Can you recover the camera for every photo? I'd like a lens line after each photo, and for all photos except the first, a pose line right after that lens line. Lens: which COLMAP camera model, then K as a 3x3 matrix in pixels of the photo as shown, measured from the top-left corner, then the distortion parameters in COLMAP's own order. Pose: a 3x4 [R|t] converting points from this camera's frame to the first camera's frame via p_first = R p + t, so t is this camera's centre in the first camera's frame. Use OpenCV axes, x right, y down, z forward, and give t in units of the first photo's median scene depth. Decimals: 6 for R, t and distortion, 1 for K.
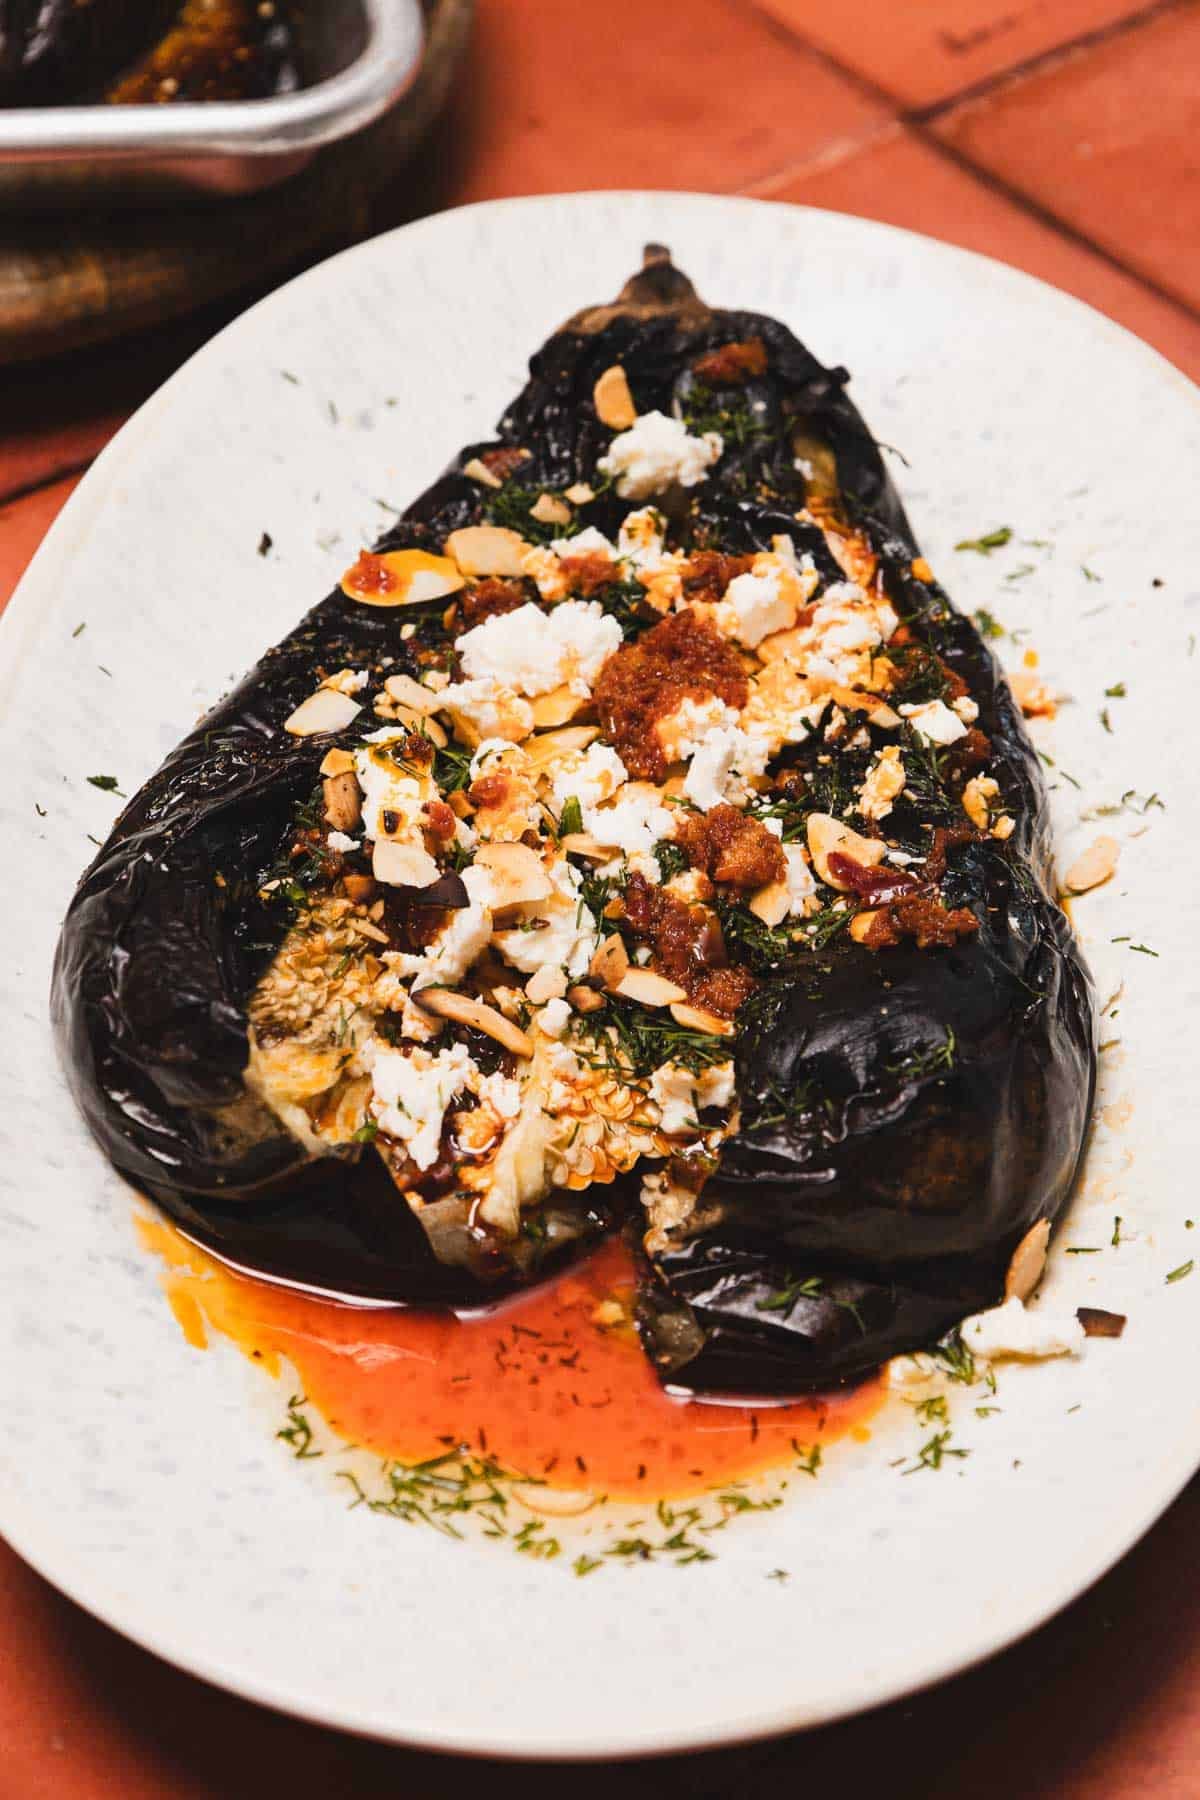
lens RADIAL K [[5239.6, 0, 605.0], [0, 5239.6, 900.9], [0, 0, 1]] dist [0.069913, 0.000000]
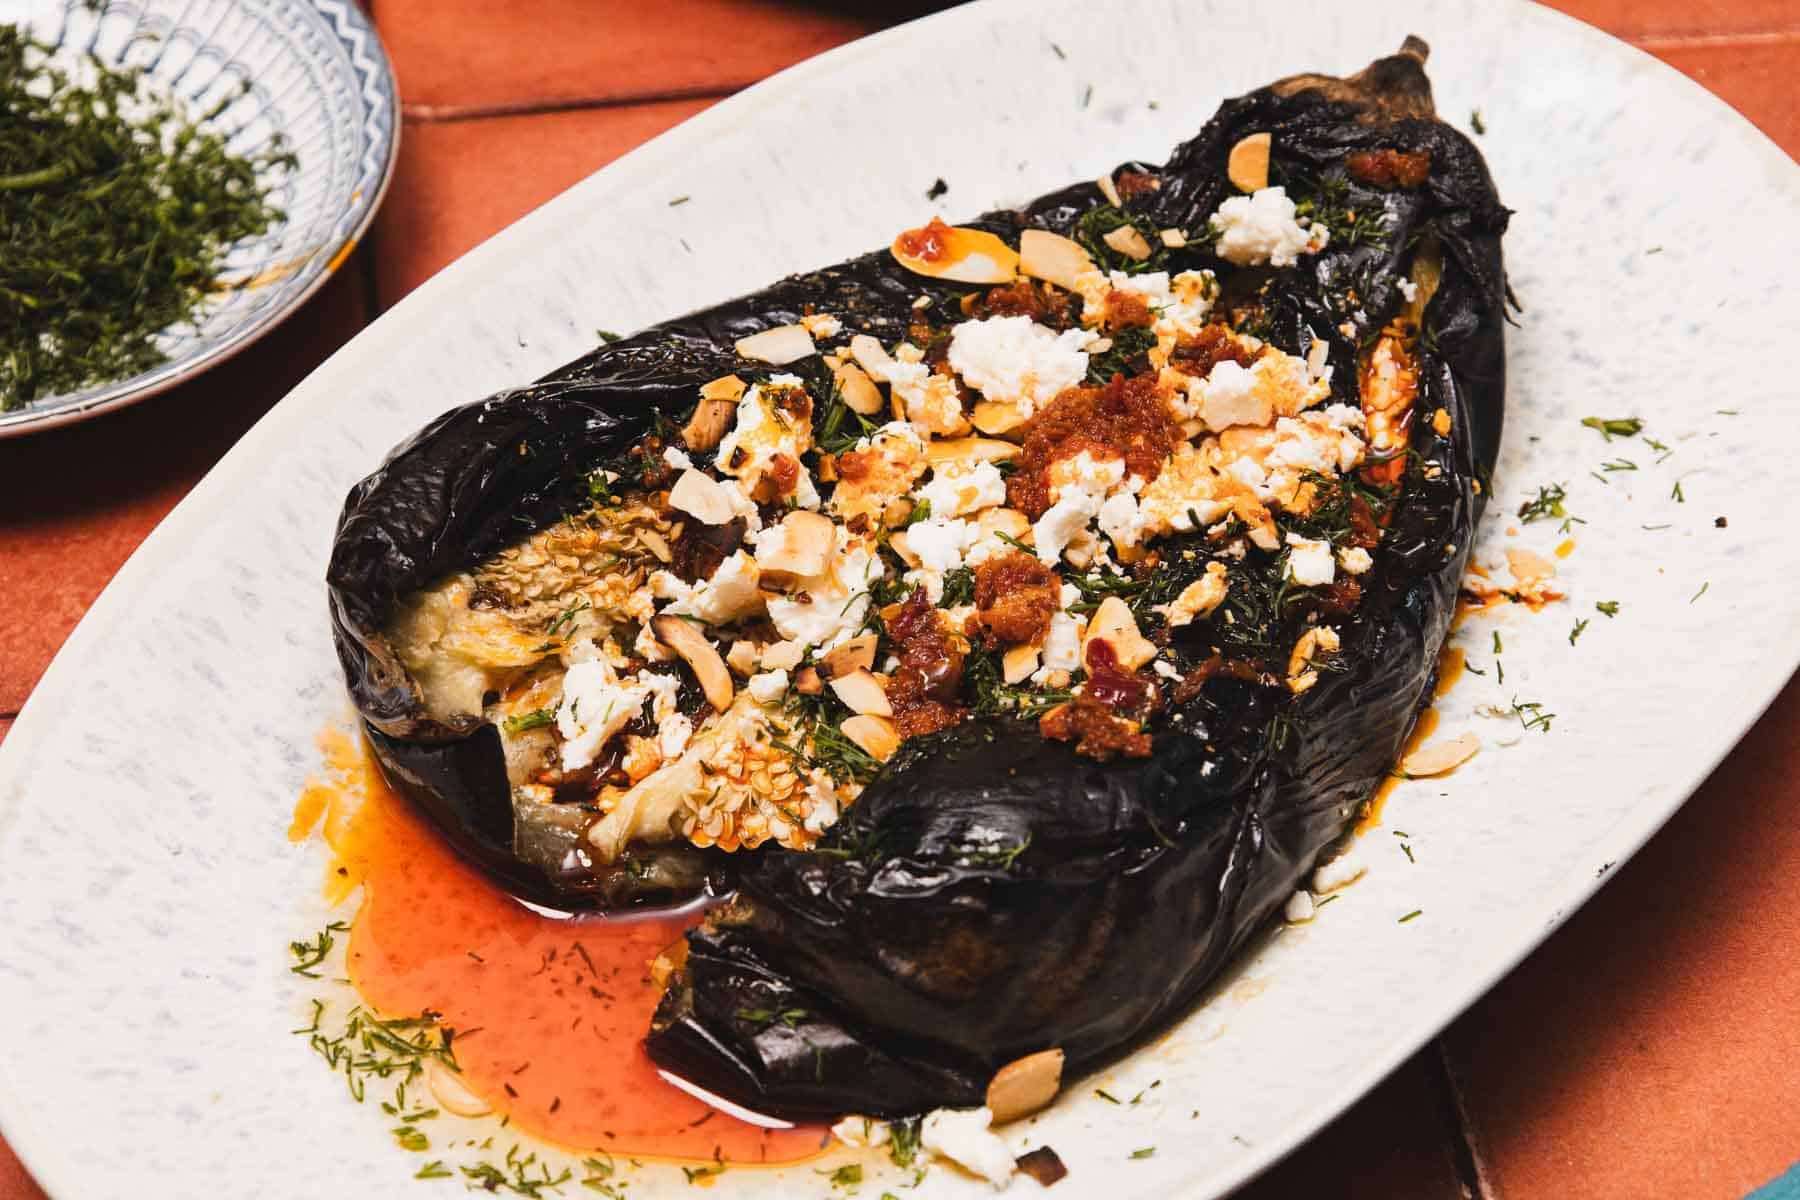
lens RADIAL K [[4481.4, 0, 896.7], [0, 4481.4, 583.5], [0, 0, 1]] dist [0.077823, 0.000000]
pose [[0.845040, 0.354854, -0.399982, 0.351355], [-0.340031, 0.933937, 0.110185, -0.100714], [0.412657, 0.042895, 0.909876, 0.201883]]
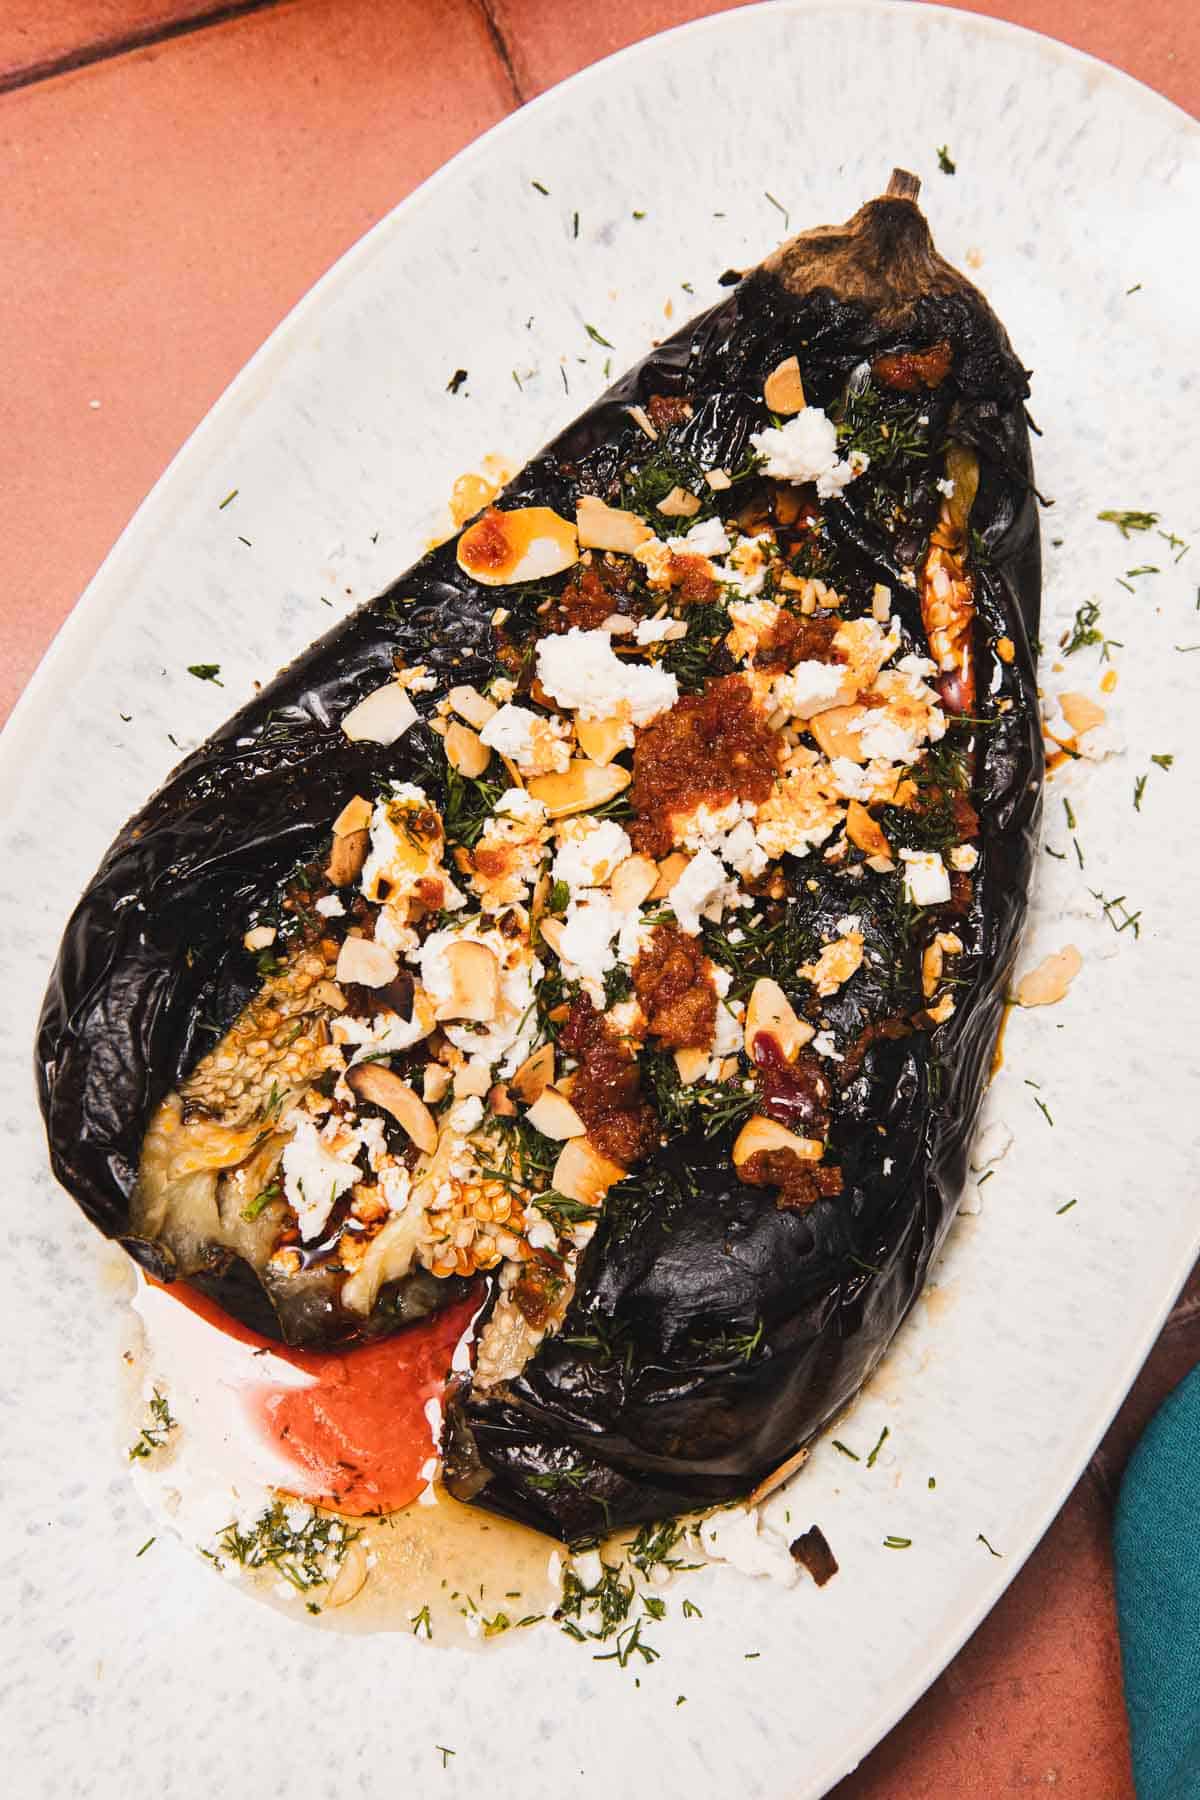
lens RADIAL K [[3069.4, 0, 604.5], [0, 3069.4, 916.6], [0, 0, 1]] dist [0.048973, 0.000000]
pose [[0.942259, 0.321099, -0.095101, 0.065851], [-0.210096, 0.787945, 0.578794, -0.392841], [0.260784, -0.525393, 0.809910, 0.486587]]
